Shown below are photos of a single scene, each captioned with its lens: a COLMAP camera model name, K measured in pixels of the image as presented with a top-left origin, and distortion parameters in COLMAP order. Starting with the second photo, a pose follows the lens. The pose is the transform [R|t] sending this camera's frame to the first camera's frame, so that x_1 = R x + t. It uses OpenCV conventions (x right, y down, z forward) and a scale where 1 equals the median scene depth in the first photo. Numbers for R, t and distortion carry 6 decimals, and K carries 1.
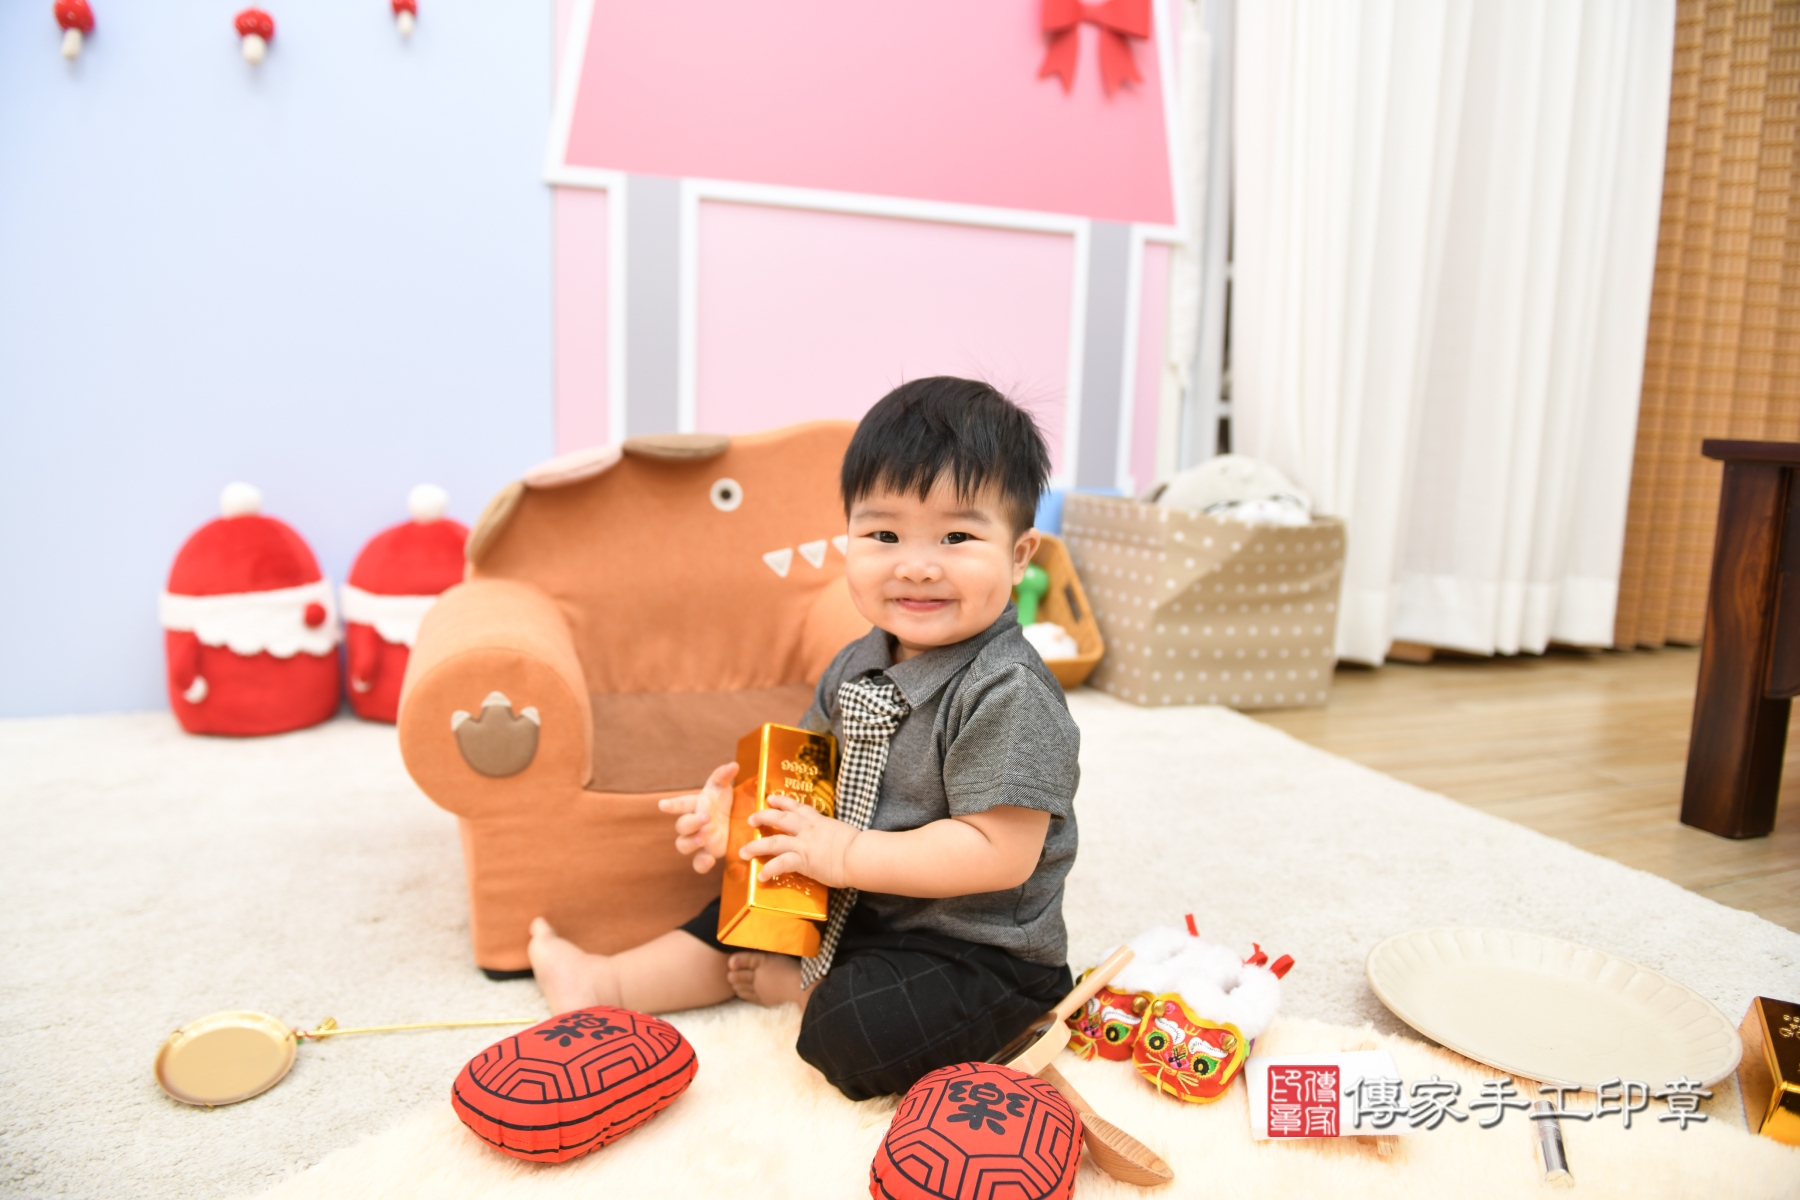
lens RADIAL K [[1213.0, 0, 883.8], [0, 1213.0, 604.6], [0, 0, 1]] dist [-0.055701, -0.001902]
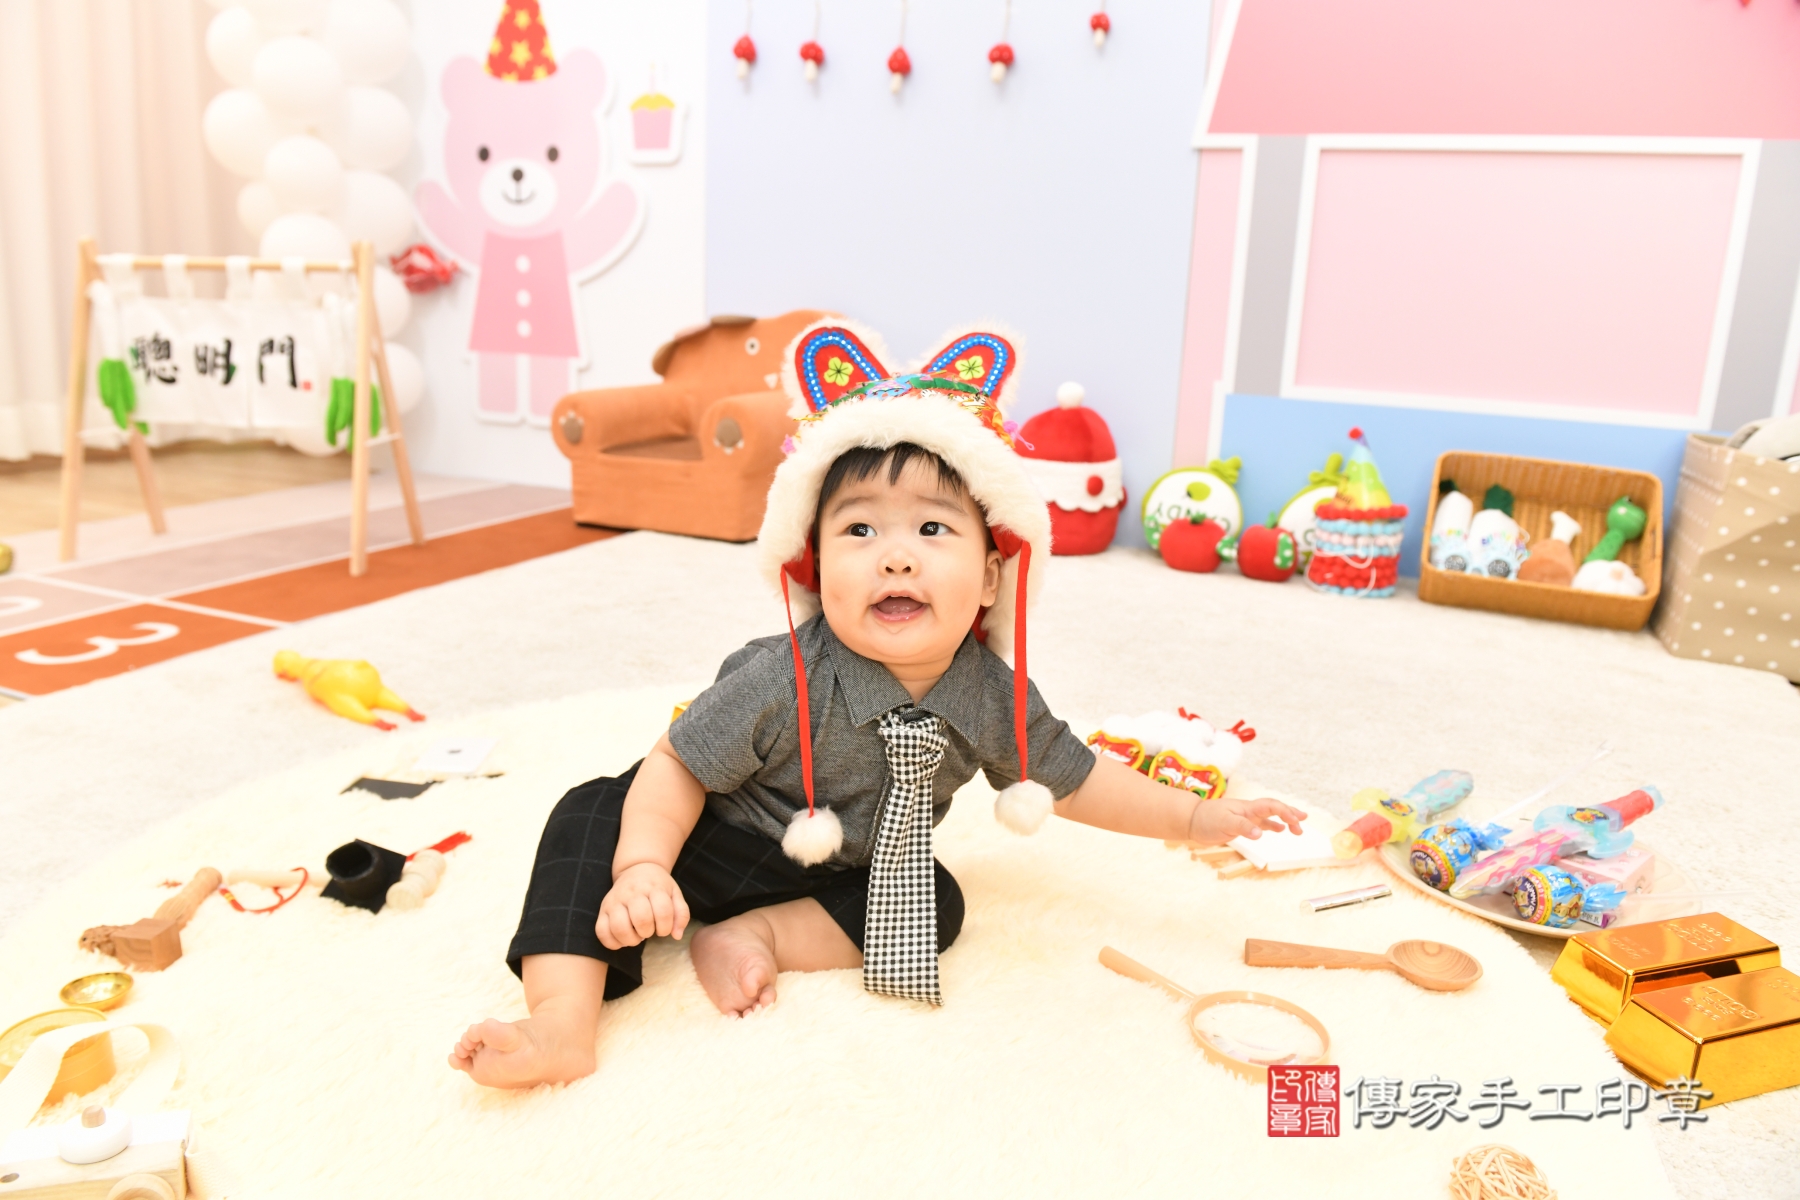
lens RADIAL K [[1213.0, 0, 885.7], [0, 1213.0, 606.3], [0, 0, 1]] dist [-0.055701, -0.001902]
pose [[0.693775, 0.173383, -0.699010, 0.436689], [-0.132329, 0.984753, 0.112920, 0.023441], [0.707930, 0.014158, 0.706140, -0.111795]]
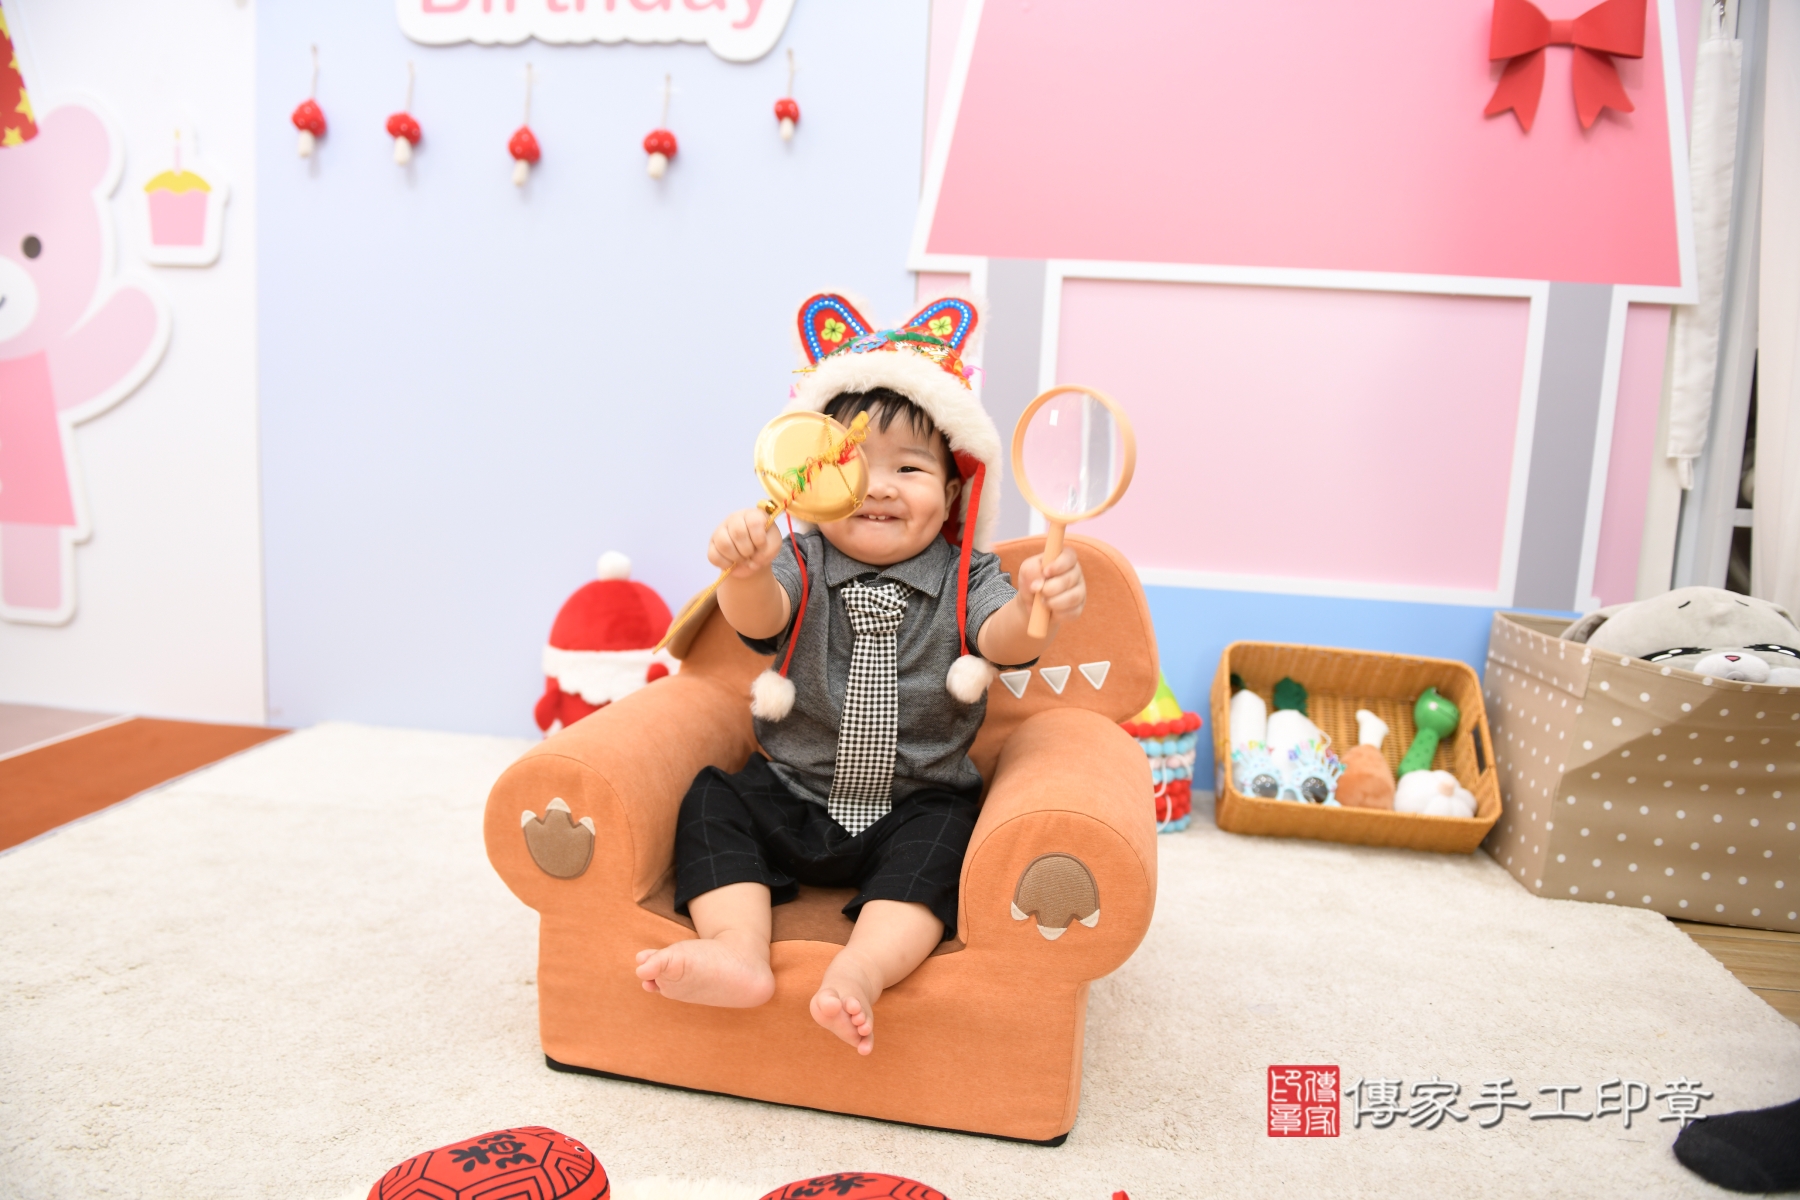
lens RADIAL K [[1213.0, 0, 892.4], [0, 1213.0, 602.0], [0, 0, 1]] dist [-0.055701, -0.001902]
pose [[0.875601, 0.079358, -0.476471, 0.202678], [-0.098920, 0.994966, -0.016067, -0.052382], [0.472797, 0.061200, 0.879043, 0.106888]]
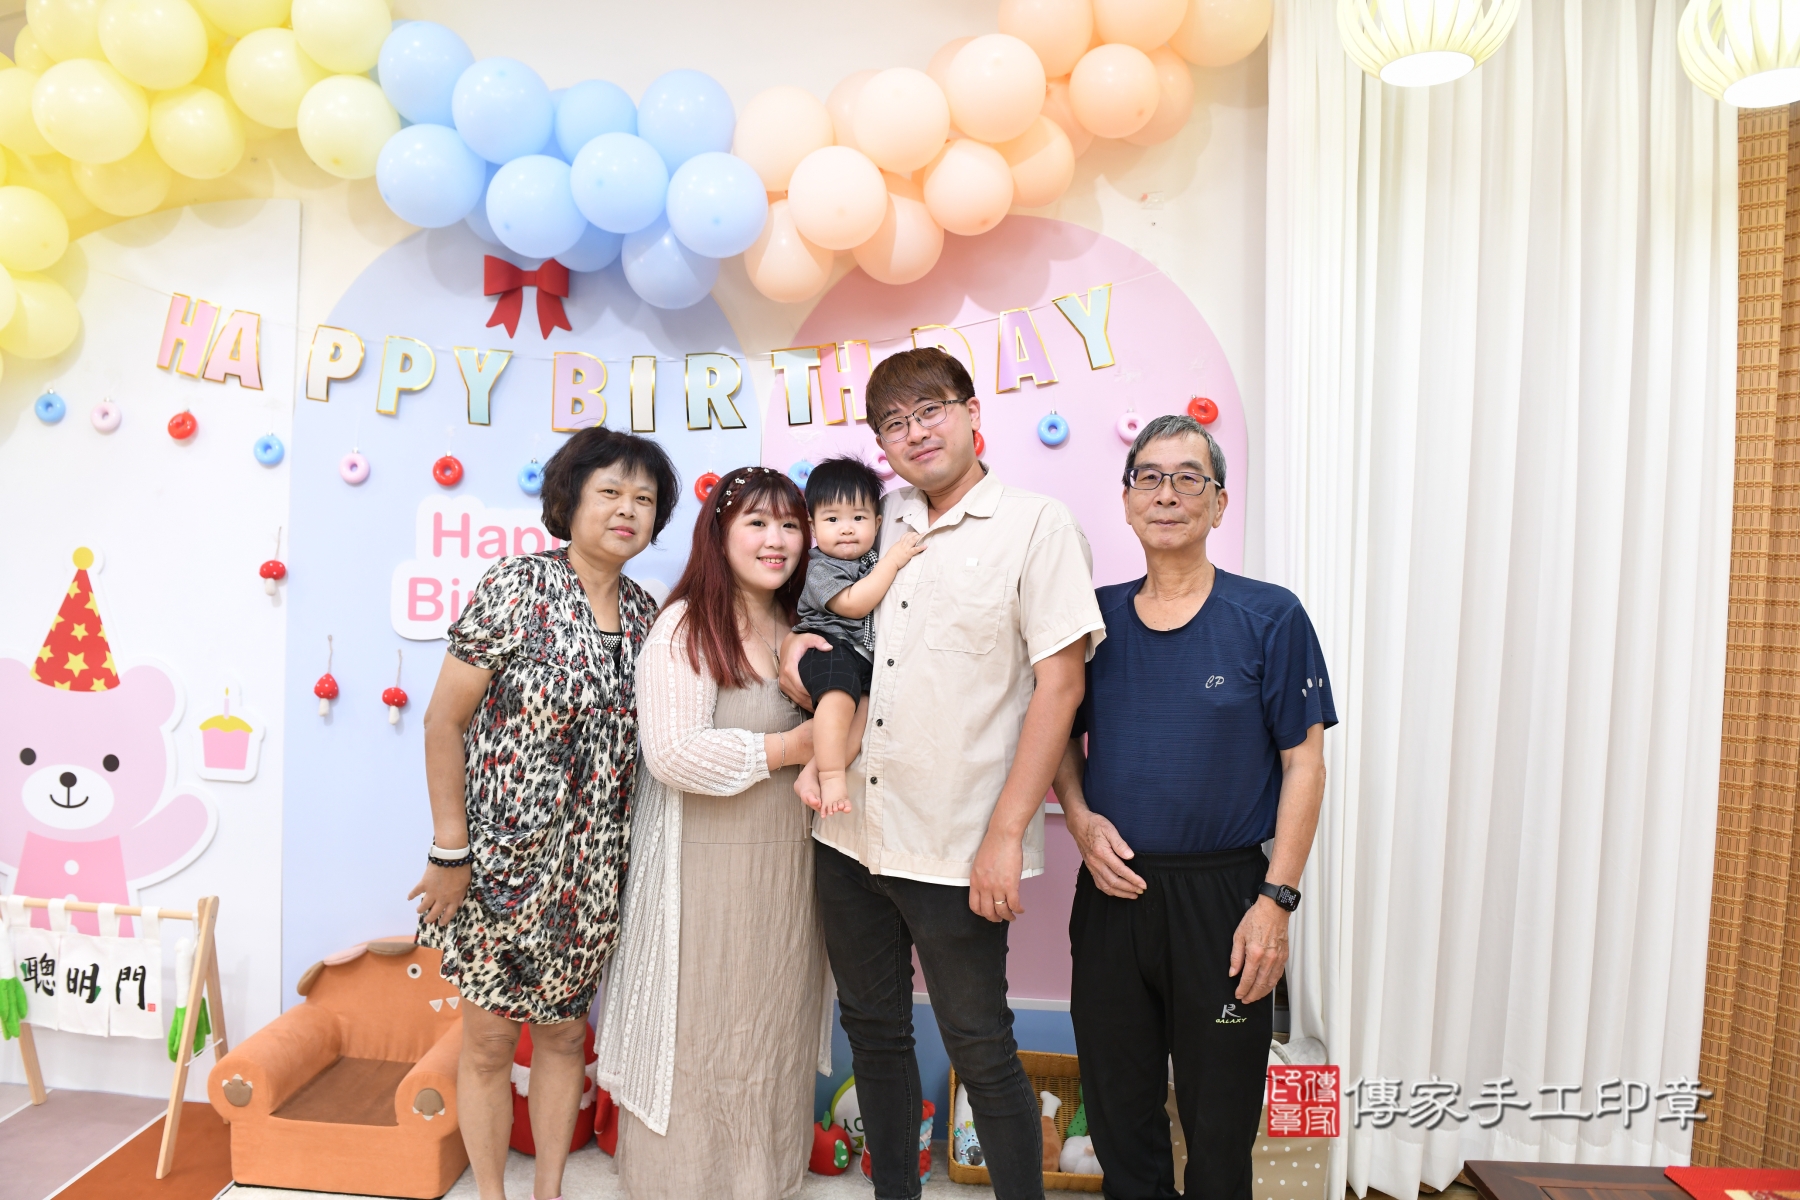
lens RADIAL K [[1213.0, 0, 892.5], [0, 1213.0, 602.4], [0, 0, 1]] dist [-0.055701, -0.001902]
pose [[0.918509, 0.016576, -0.395052, 0.471408], [-0.075618, 0.988044, -0.134357, -0.385412], [0.388101, 0.153281, 0.908781, -0.346318]]
